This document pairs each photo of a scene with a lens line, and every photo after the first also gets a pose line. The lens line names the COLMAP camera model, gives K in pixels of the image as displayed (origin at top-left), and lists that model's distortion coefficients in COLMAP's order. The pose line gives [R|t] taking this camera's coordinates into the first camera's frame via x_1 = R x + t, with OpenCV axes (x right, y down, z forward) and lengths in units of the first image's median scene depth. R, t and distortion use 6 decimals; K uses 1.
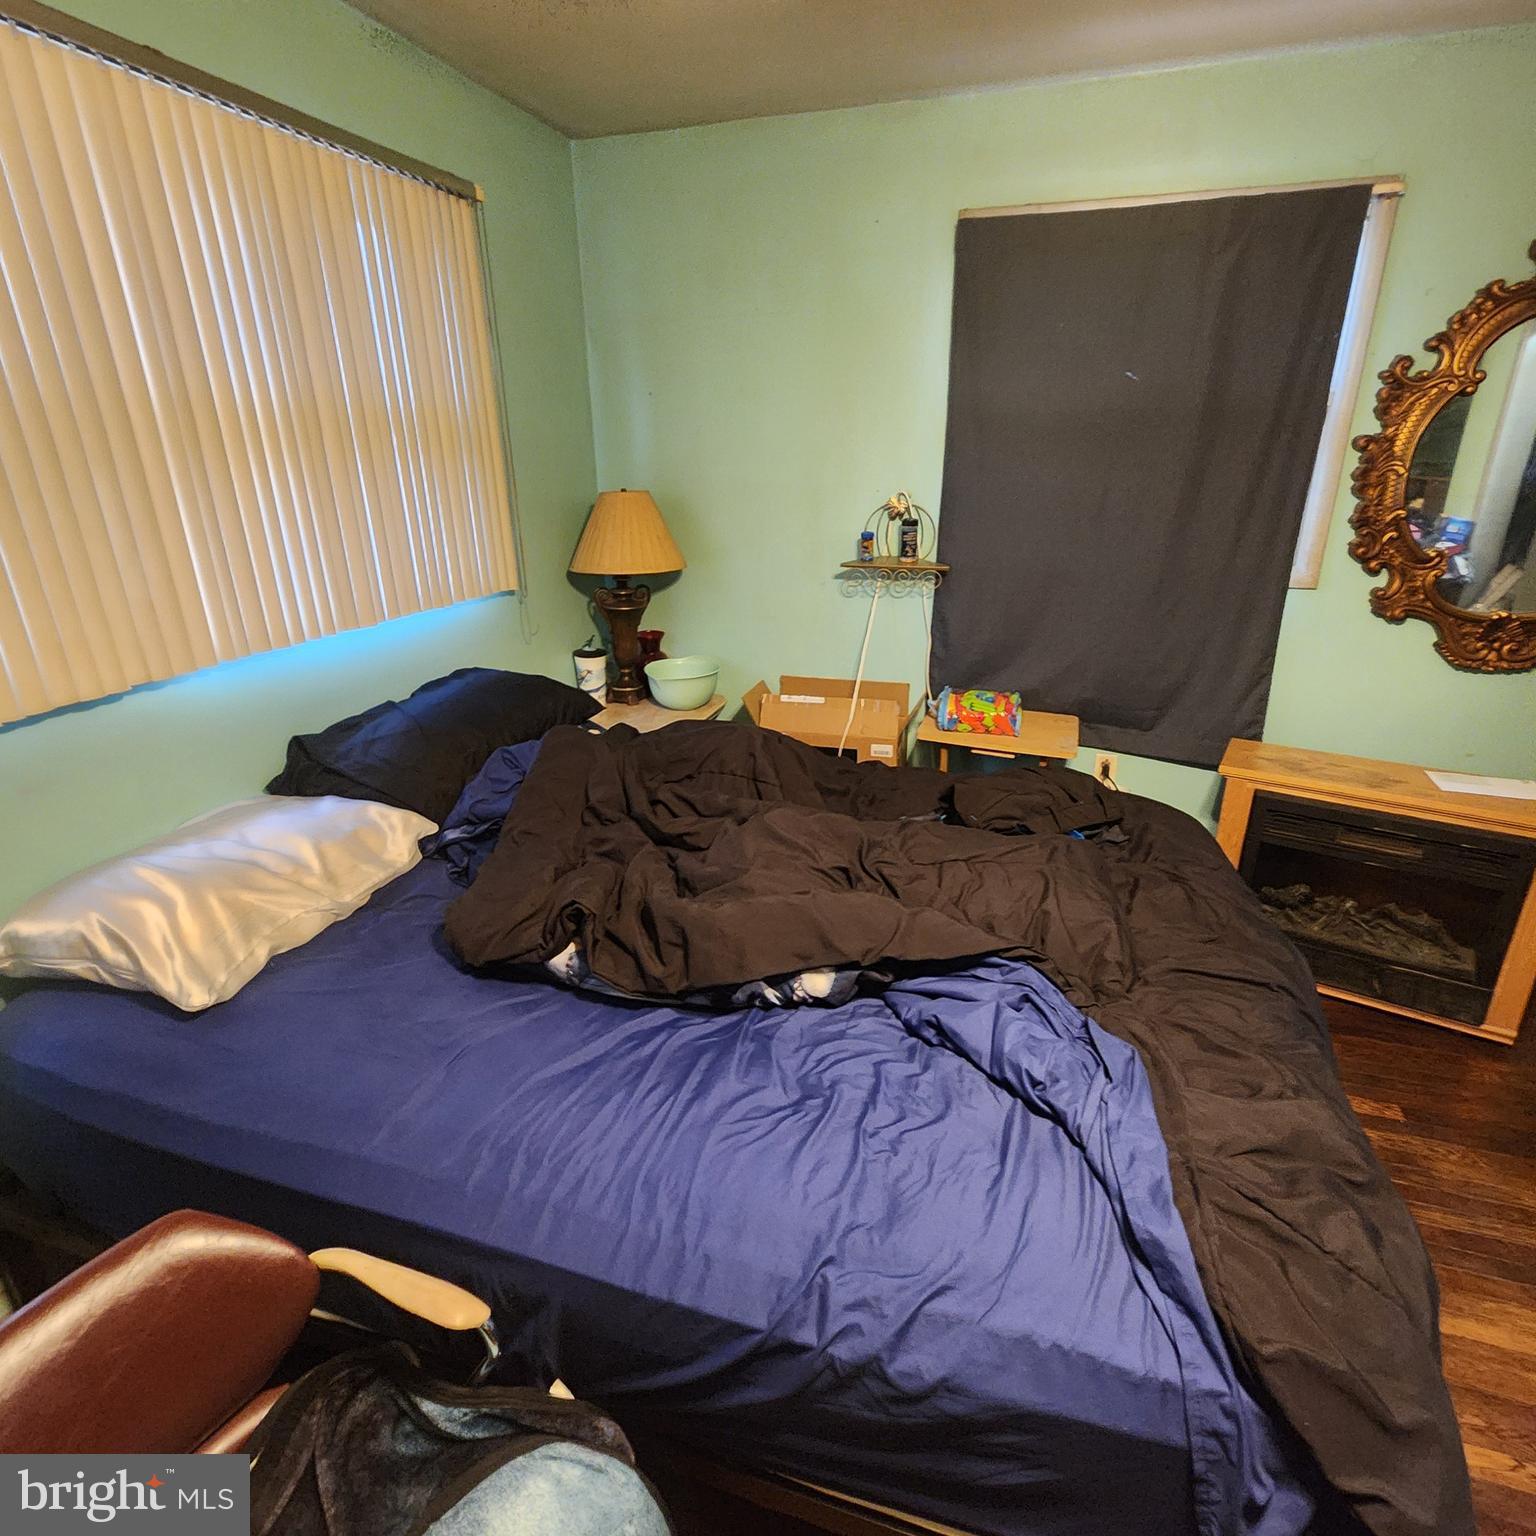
lens RADIAL K [[854.5, 0, 782.3], [0, 854.5, 767.4], [0, 0, 1]] dist [0.003118, 0.000896]
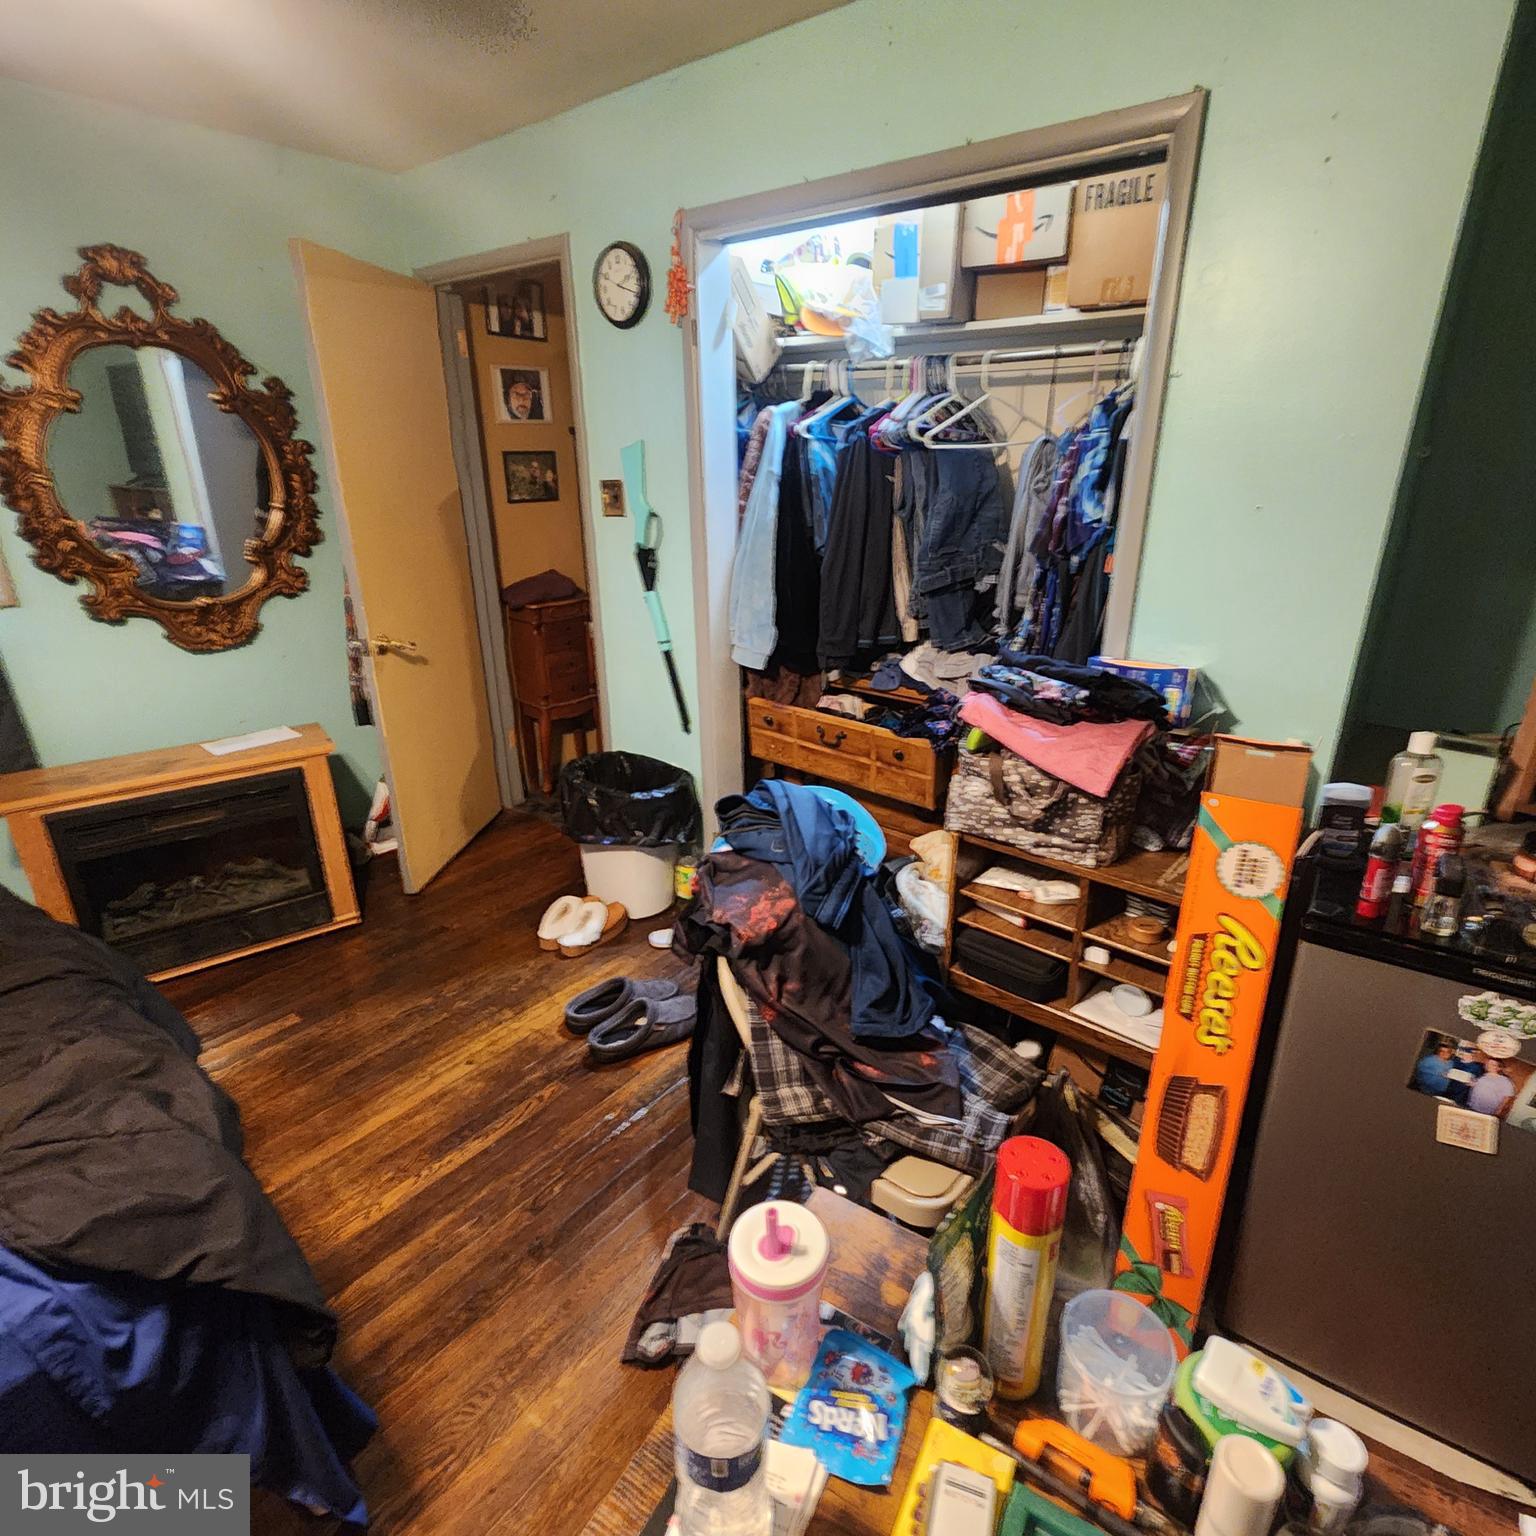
lens RADIAL K [[854.5, 0, 768.0], [0, 854.5, 761.7], [0, 0, 1]] dist [0.003118, 0.000896]
pose [[0.367932, -0.317164, 0.874090, 0.033882], [0.334866, 0.922153, 0.193648, 0.057432], [-0.867462, 0.221453, 0.445497, -0.146881]]
